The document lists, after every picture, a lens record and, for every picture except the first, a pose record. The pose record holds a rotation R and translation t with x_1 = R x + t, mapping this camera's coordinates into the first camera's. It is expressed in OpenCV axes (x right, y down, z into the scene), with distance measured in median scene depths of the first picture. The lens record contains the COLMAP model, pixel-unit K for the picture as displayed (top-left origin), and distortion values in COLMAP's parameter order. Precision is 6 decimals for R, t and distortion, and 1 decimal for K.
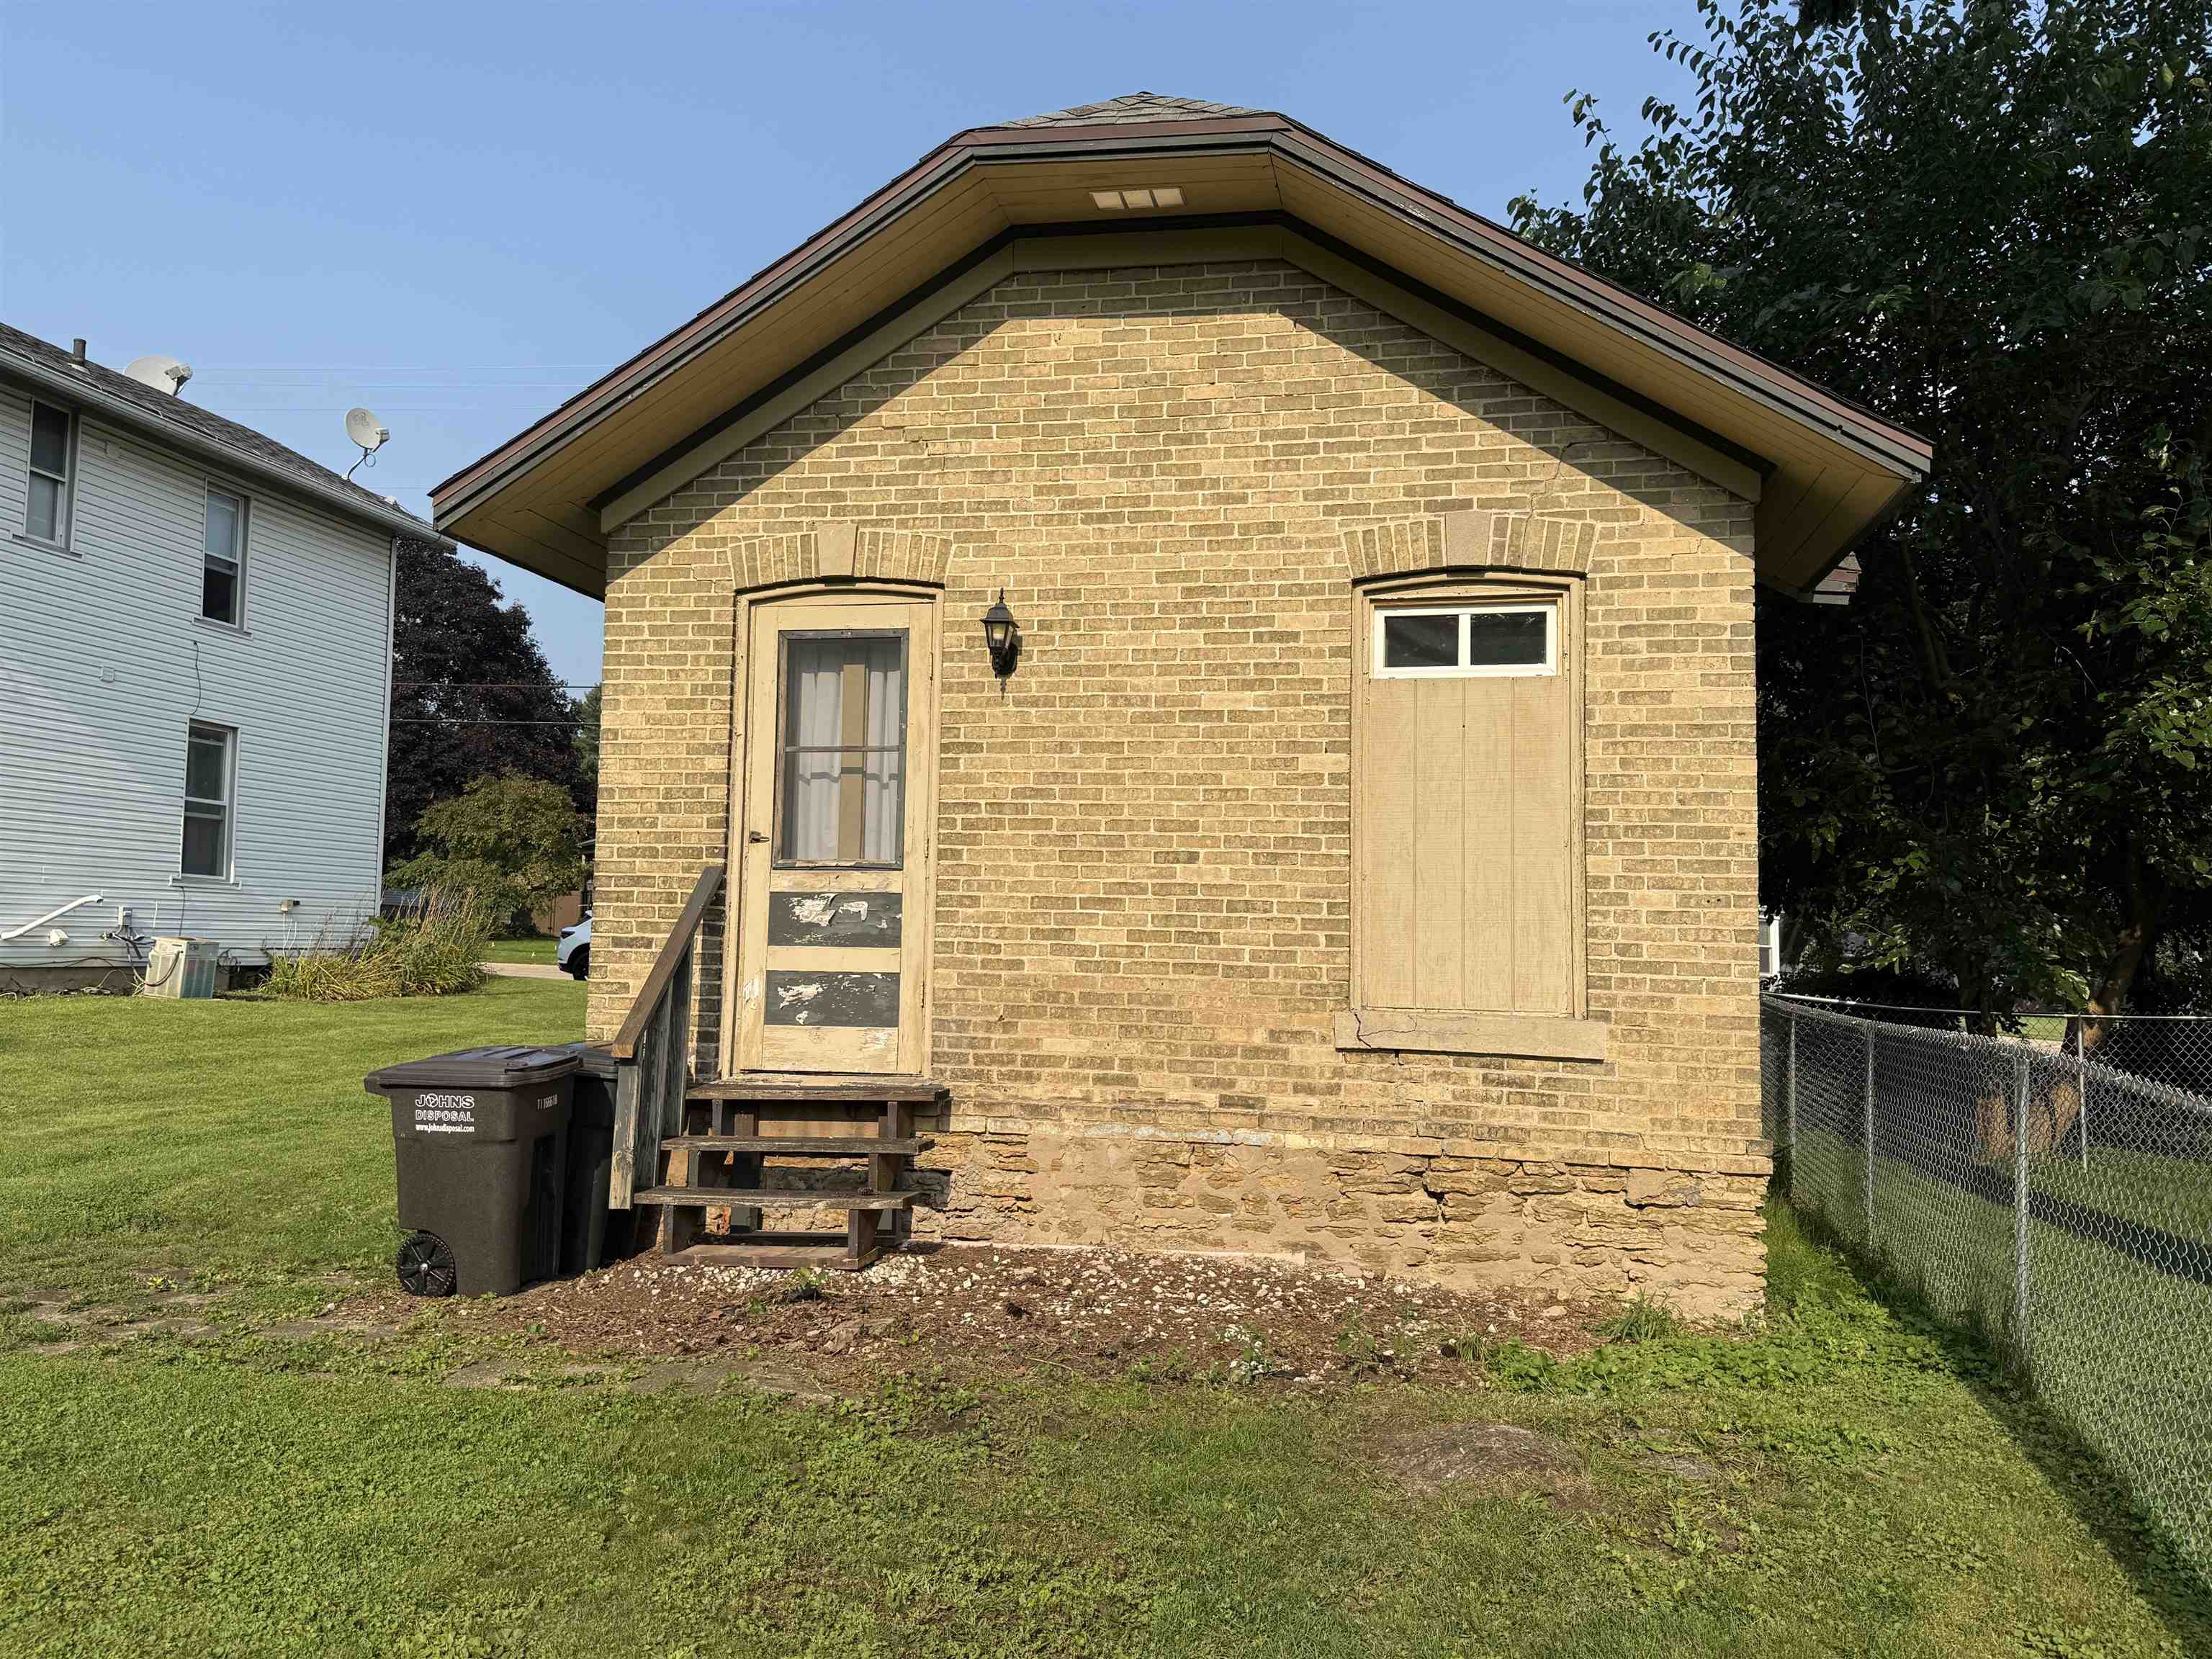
lens RADIAL K [[1731.1, 0, 1110.7], [0, 1731.1, 816.0], [0, 0, 1]] dist [0.059623, -0.028561]
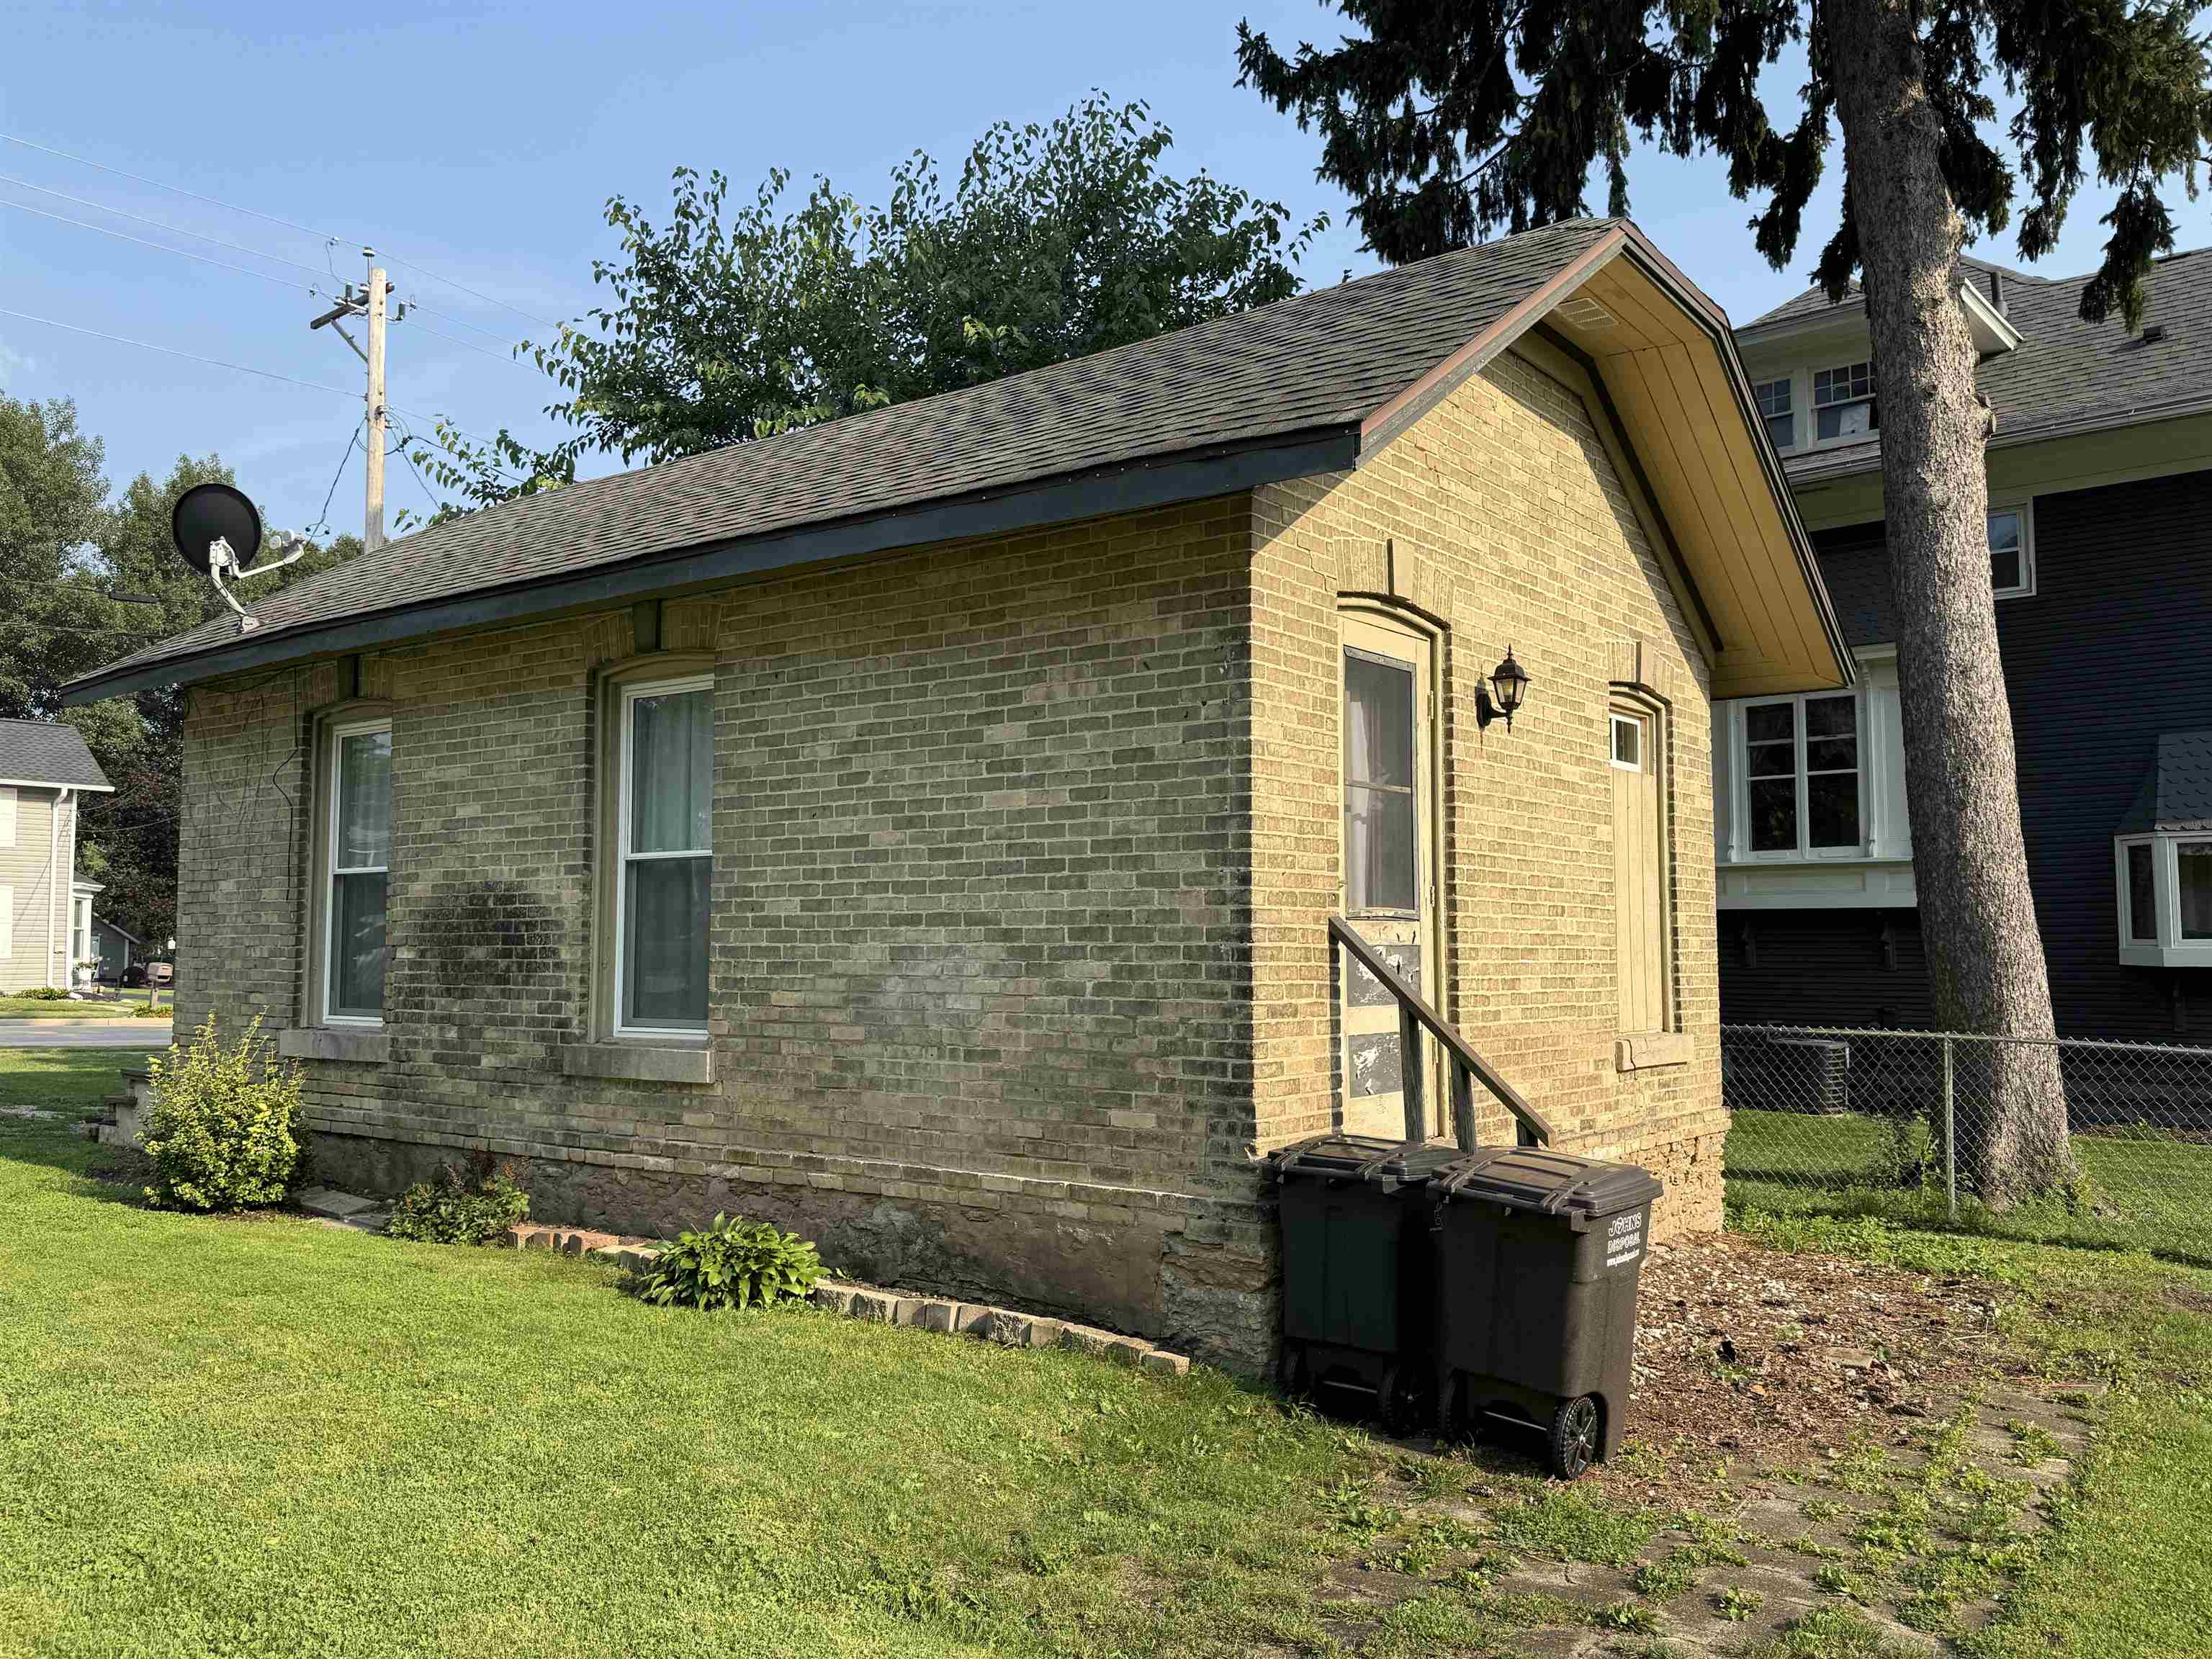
lens RADIAL K [[1731.1, 0, 1107.9], [0, 1731.1, 821.0], [0, 0, 1]] dist [0.059623, -0.028561]
pose [[0.446518, 0.046953, 0.893542, -1.037330], [-0.057771, 0.998051, -0.023576, 0.009013], [-0.892908, -0.041093, 0.448361, 0.725090]]
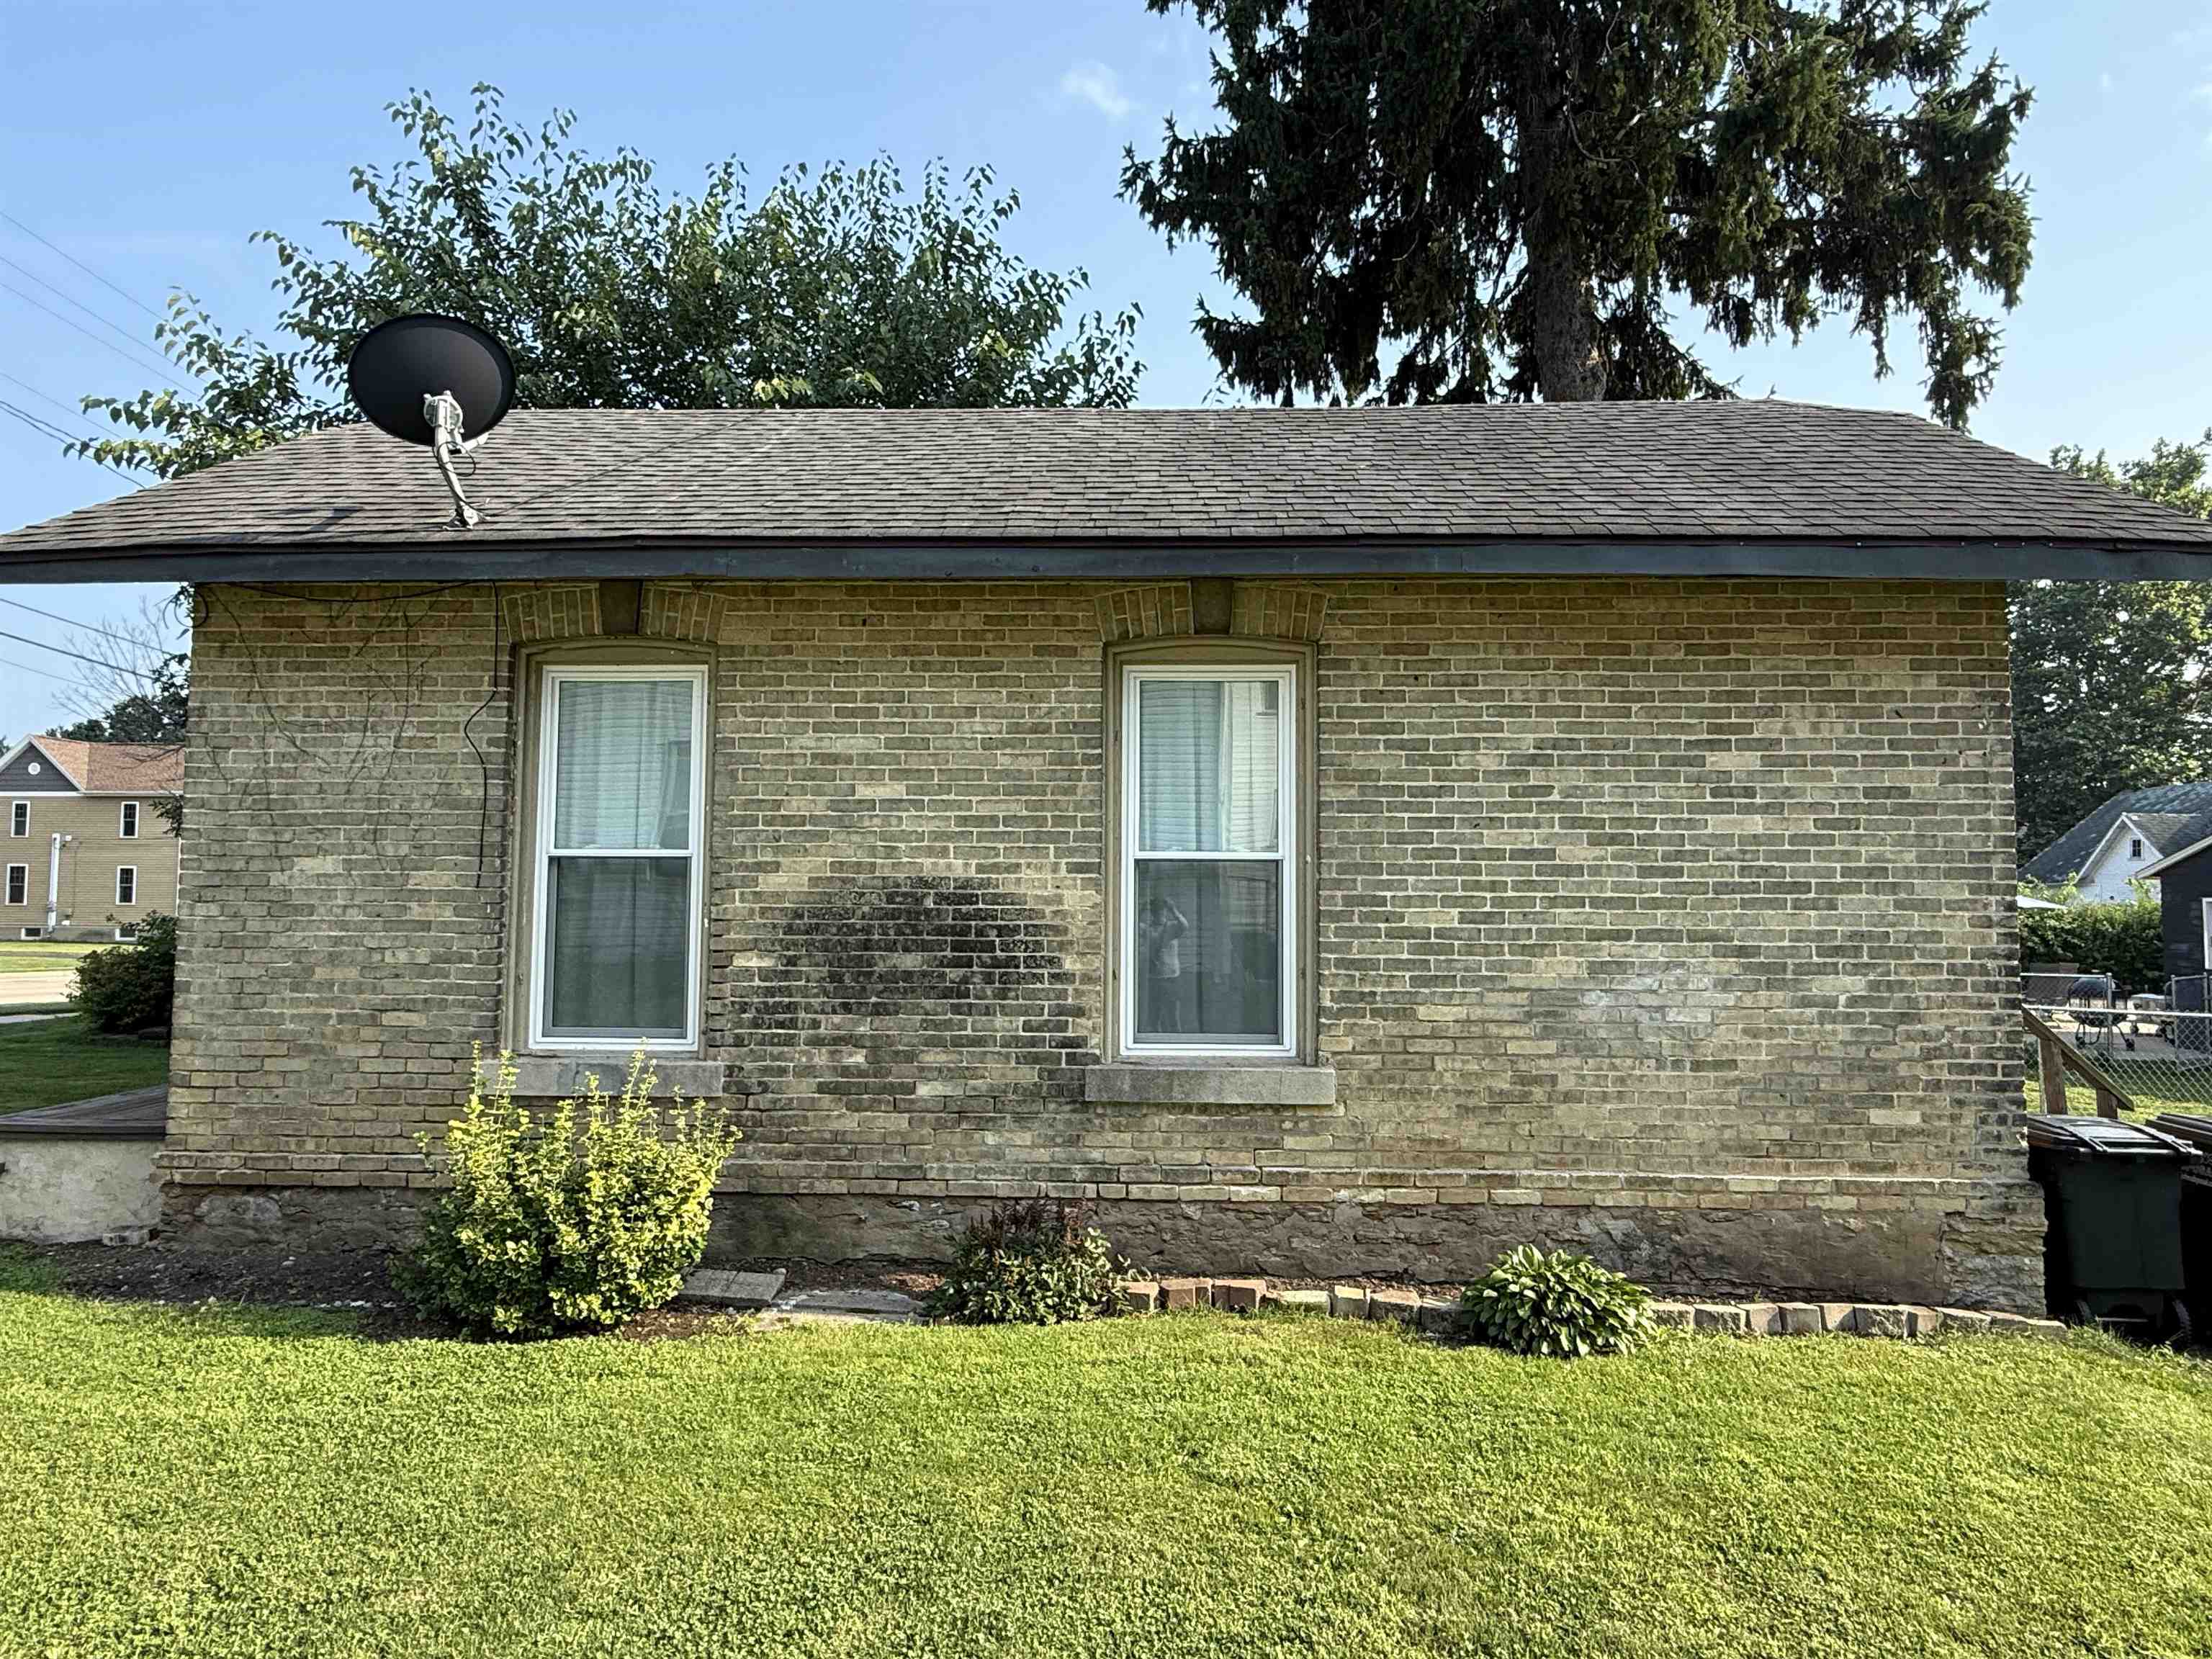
lens RADIAL K [[1294.8, 0, 1104.4], [0, 1294.8, 844.9], [0, 0, 1]] dist [-0.009347, -0.008494]
pose [[-0.134965, 0.031846, 0.990338, -0.918886], [-0.082936, 0.995613, -0.043318, 0.050215], [-0.987373, -0.087982, -0.131732, 1.595219]]
